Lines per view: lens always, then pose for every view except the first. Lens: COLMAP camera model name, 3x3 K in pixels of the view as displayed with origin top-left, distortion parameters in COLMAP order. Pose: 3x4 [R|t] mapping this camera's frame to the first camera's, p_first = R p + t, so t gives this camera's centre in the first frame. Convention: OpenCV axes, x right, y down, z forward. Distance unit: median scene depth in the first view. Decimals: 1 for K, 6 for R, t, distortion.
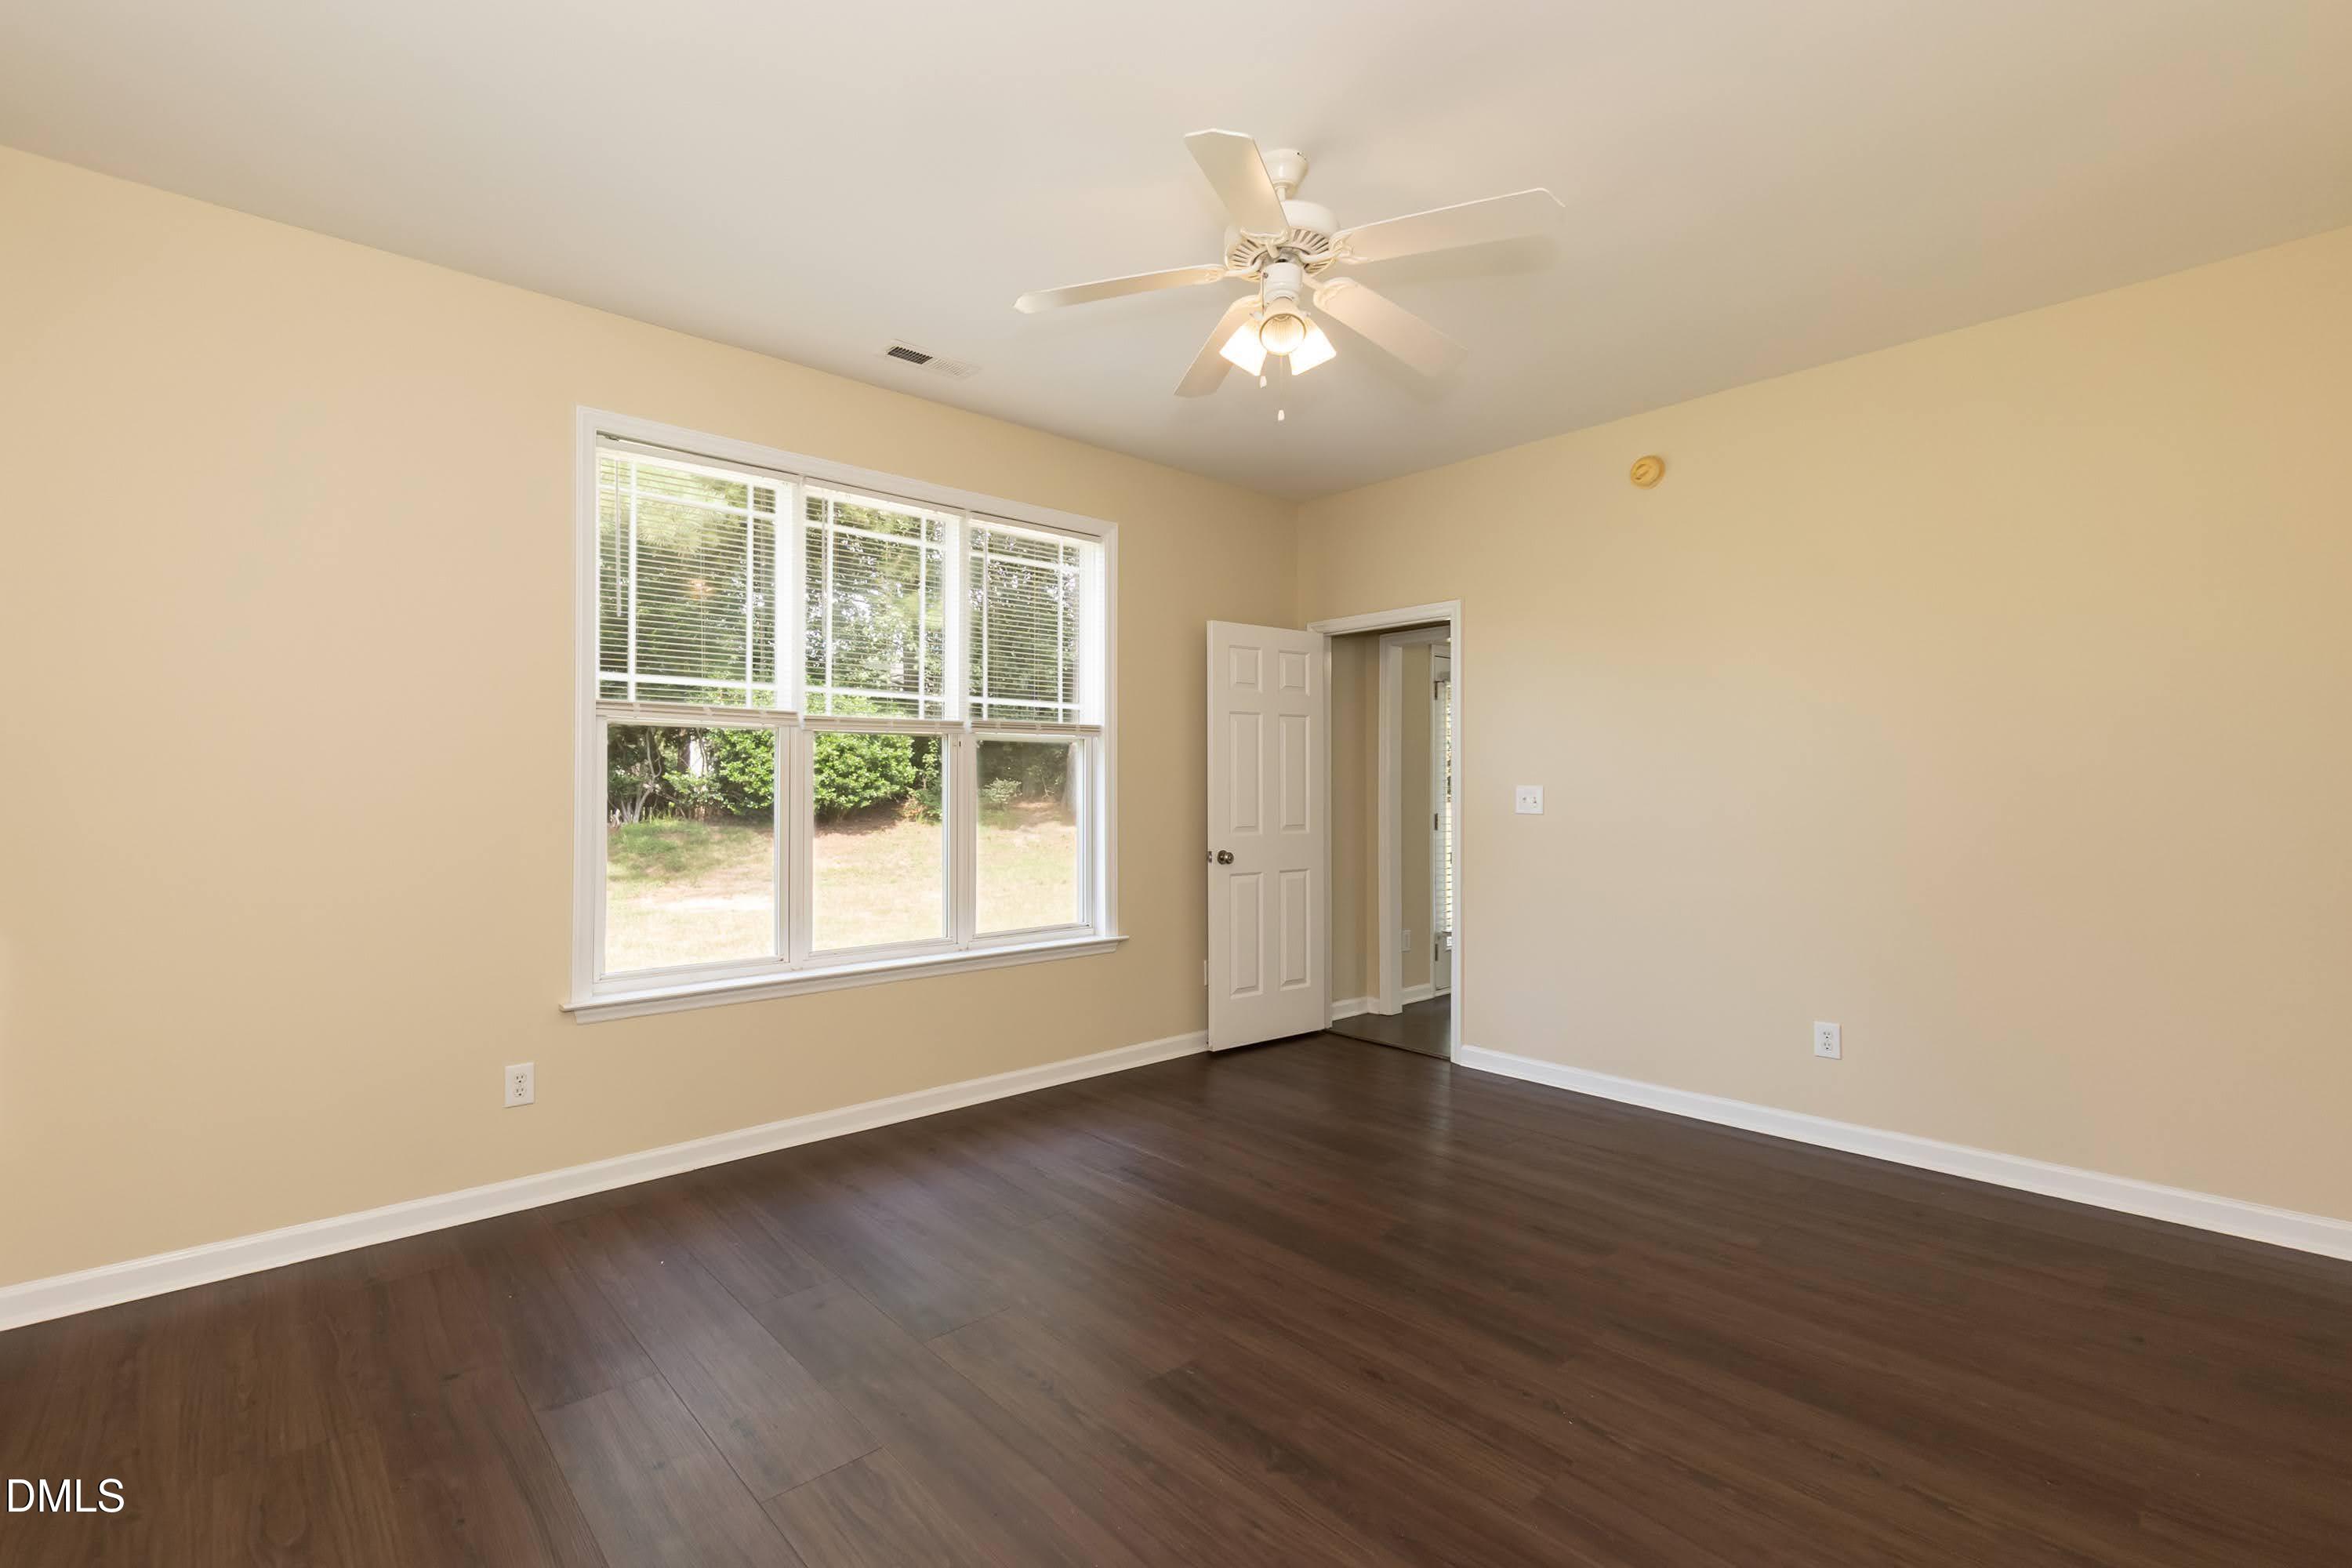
lens RADIAL K [[1041.3, 0, 1160.4], [0, 1041.3, 771.4], [0, 0, 1]] dist [-0.002341, 0.000755]
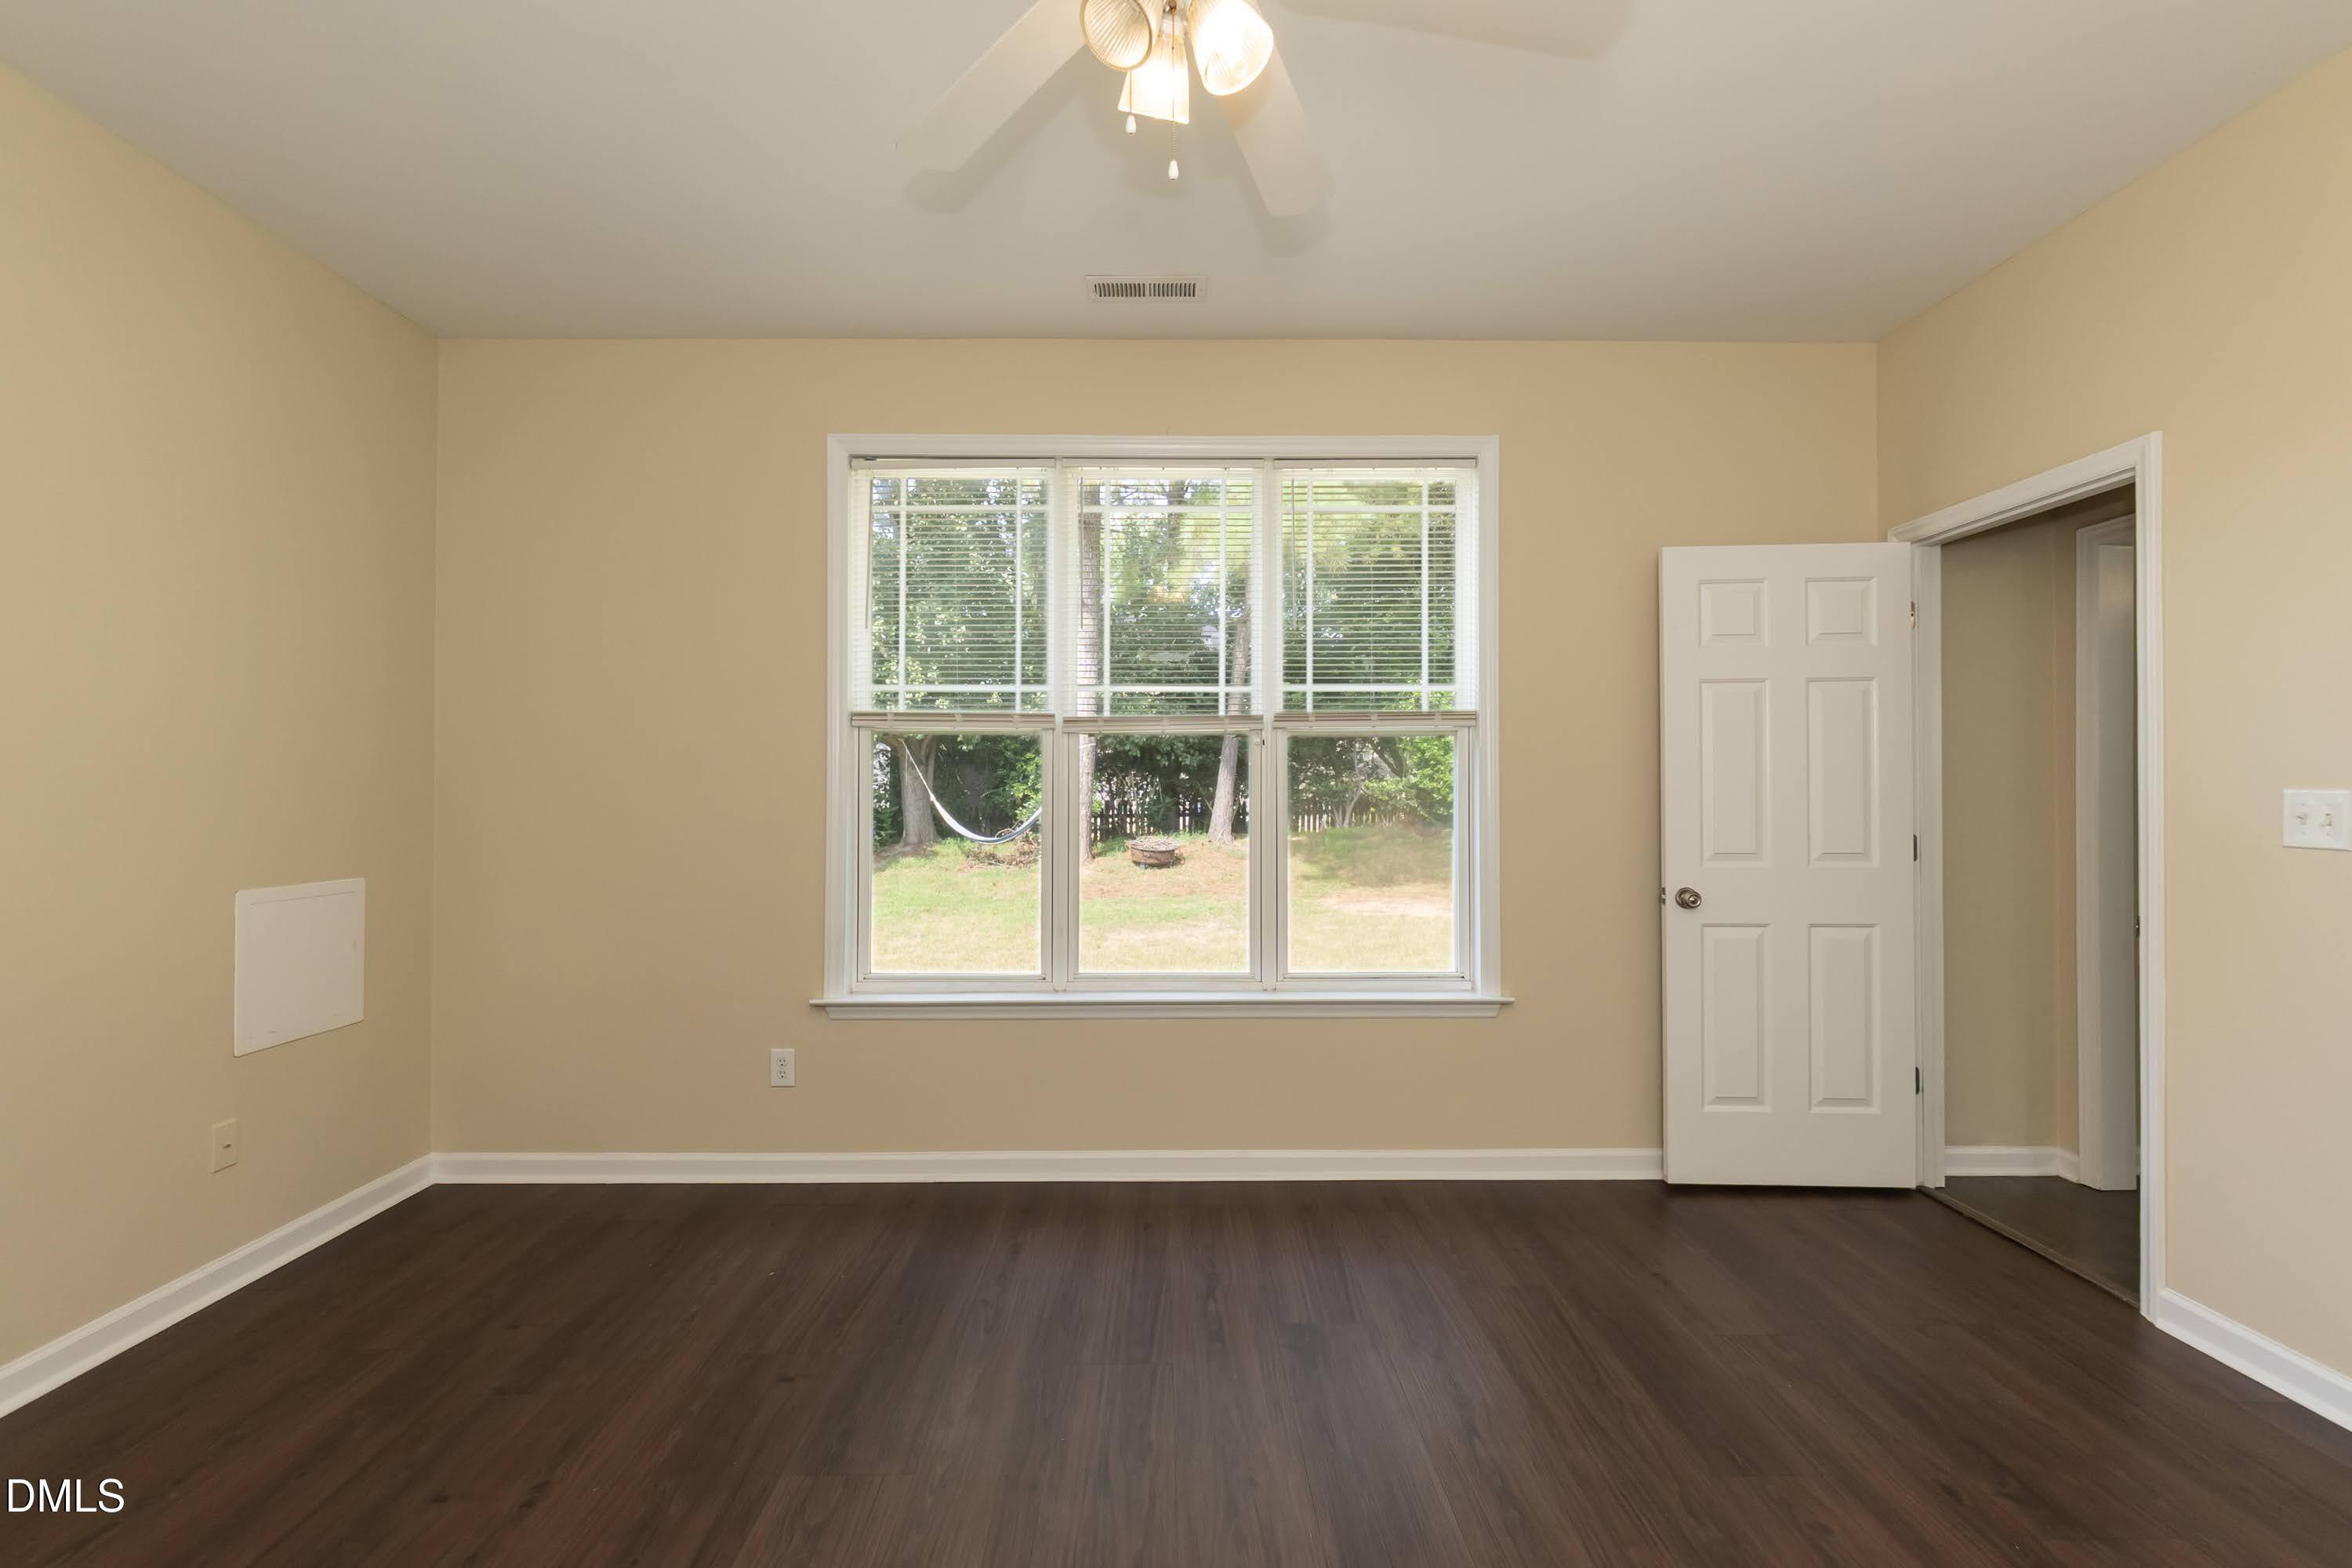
lens RADIAL K [[1041.3, 0, 1174.7], [0, 1041.3, 786.9], [0, 0, 1]] dist [-0.002341, 0.000755]
pose [[0.751068, -0.006422, -0.660194, 0.255339], [0.012428, 0.999913, 0.004413, 0.003884], [0.660108, -0.011519, 0.751082, 0.277069]]
